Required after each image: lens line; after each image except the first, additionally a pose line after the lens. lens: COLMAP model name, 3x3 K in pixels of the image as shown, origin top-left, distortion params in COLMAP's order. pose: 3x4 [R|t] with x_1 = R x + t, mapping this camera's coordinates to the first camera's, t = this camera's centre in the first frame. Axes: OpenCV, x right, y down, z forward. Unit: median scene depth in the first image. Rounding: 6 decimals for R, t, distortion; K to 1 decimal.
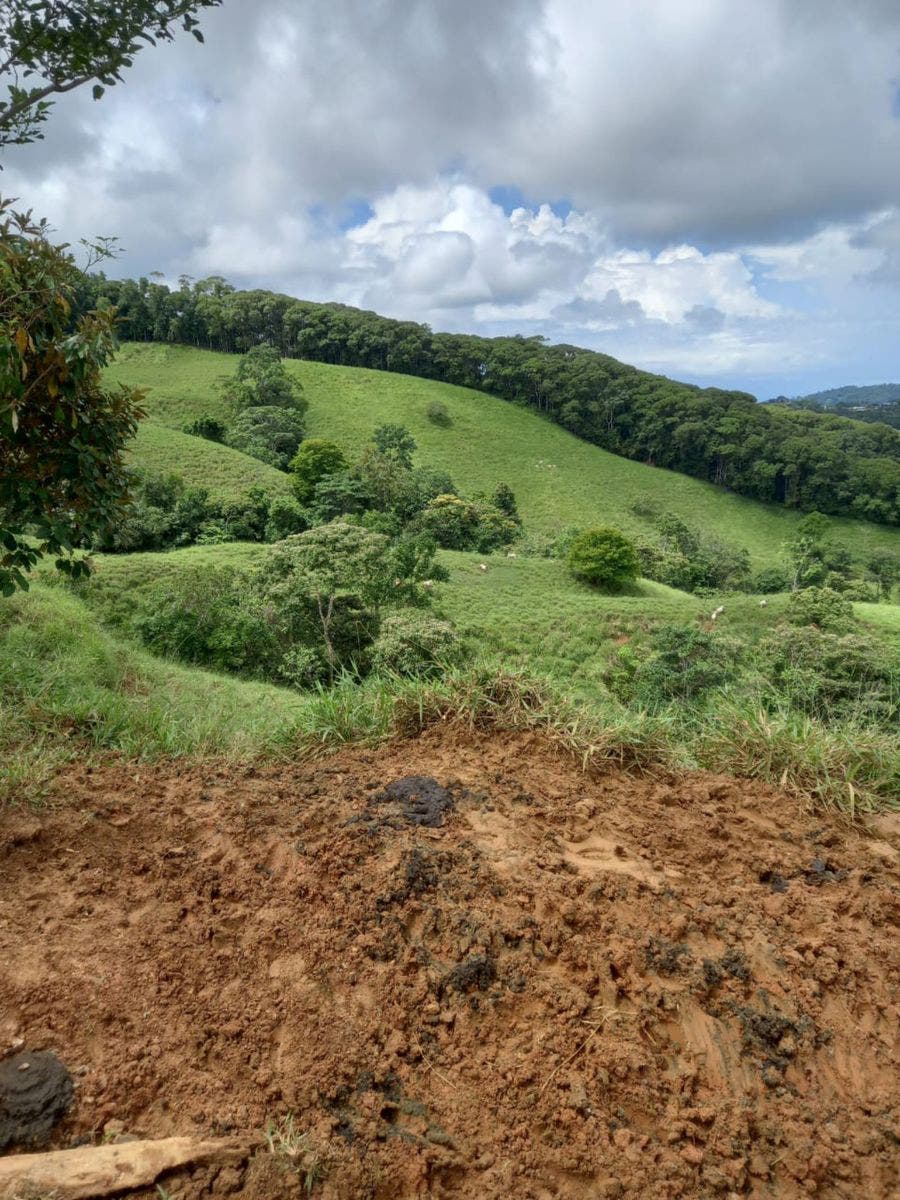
lens RADIAL K [[832.6, 0, 449.6], [0, 832.6, 604.0], [0, 0, 1]] dist [0.034134, -0.047005]
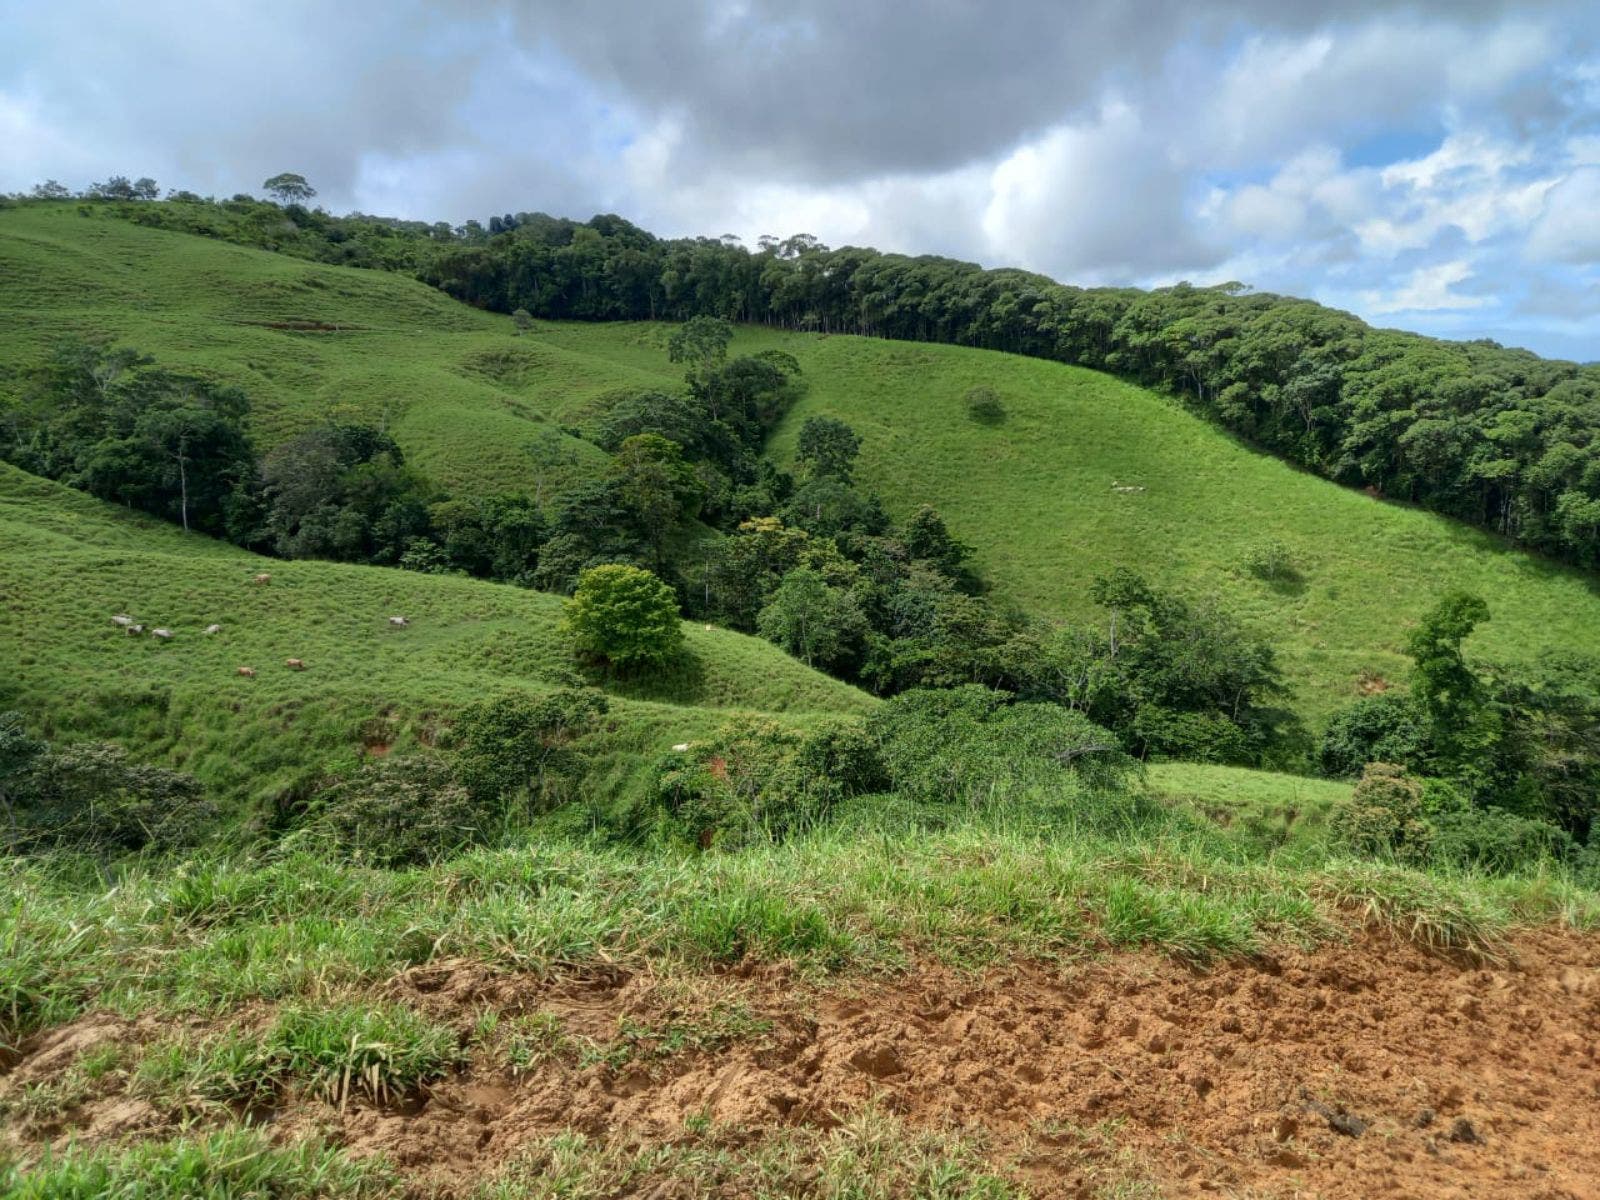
lens RADIAL K [[1110.1, 0, 799.9], [0, 1110.1, 600.7], [0, 0, 1]] dist [0.034134, -0.047005]
pose [[0.847111, 0.086635, -0.524307, 0.314763], [-0.119520, 0.992404, -0.029125, -0.028242], [0.517802, 0.087337, 0.851031, 0.170098]]
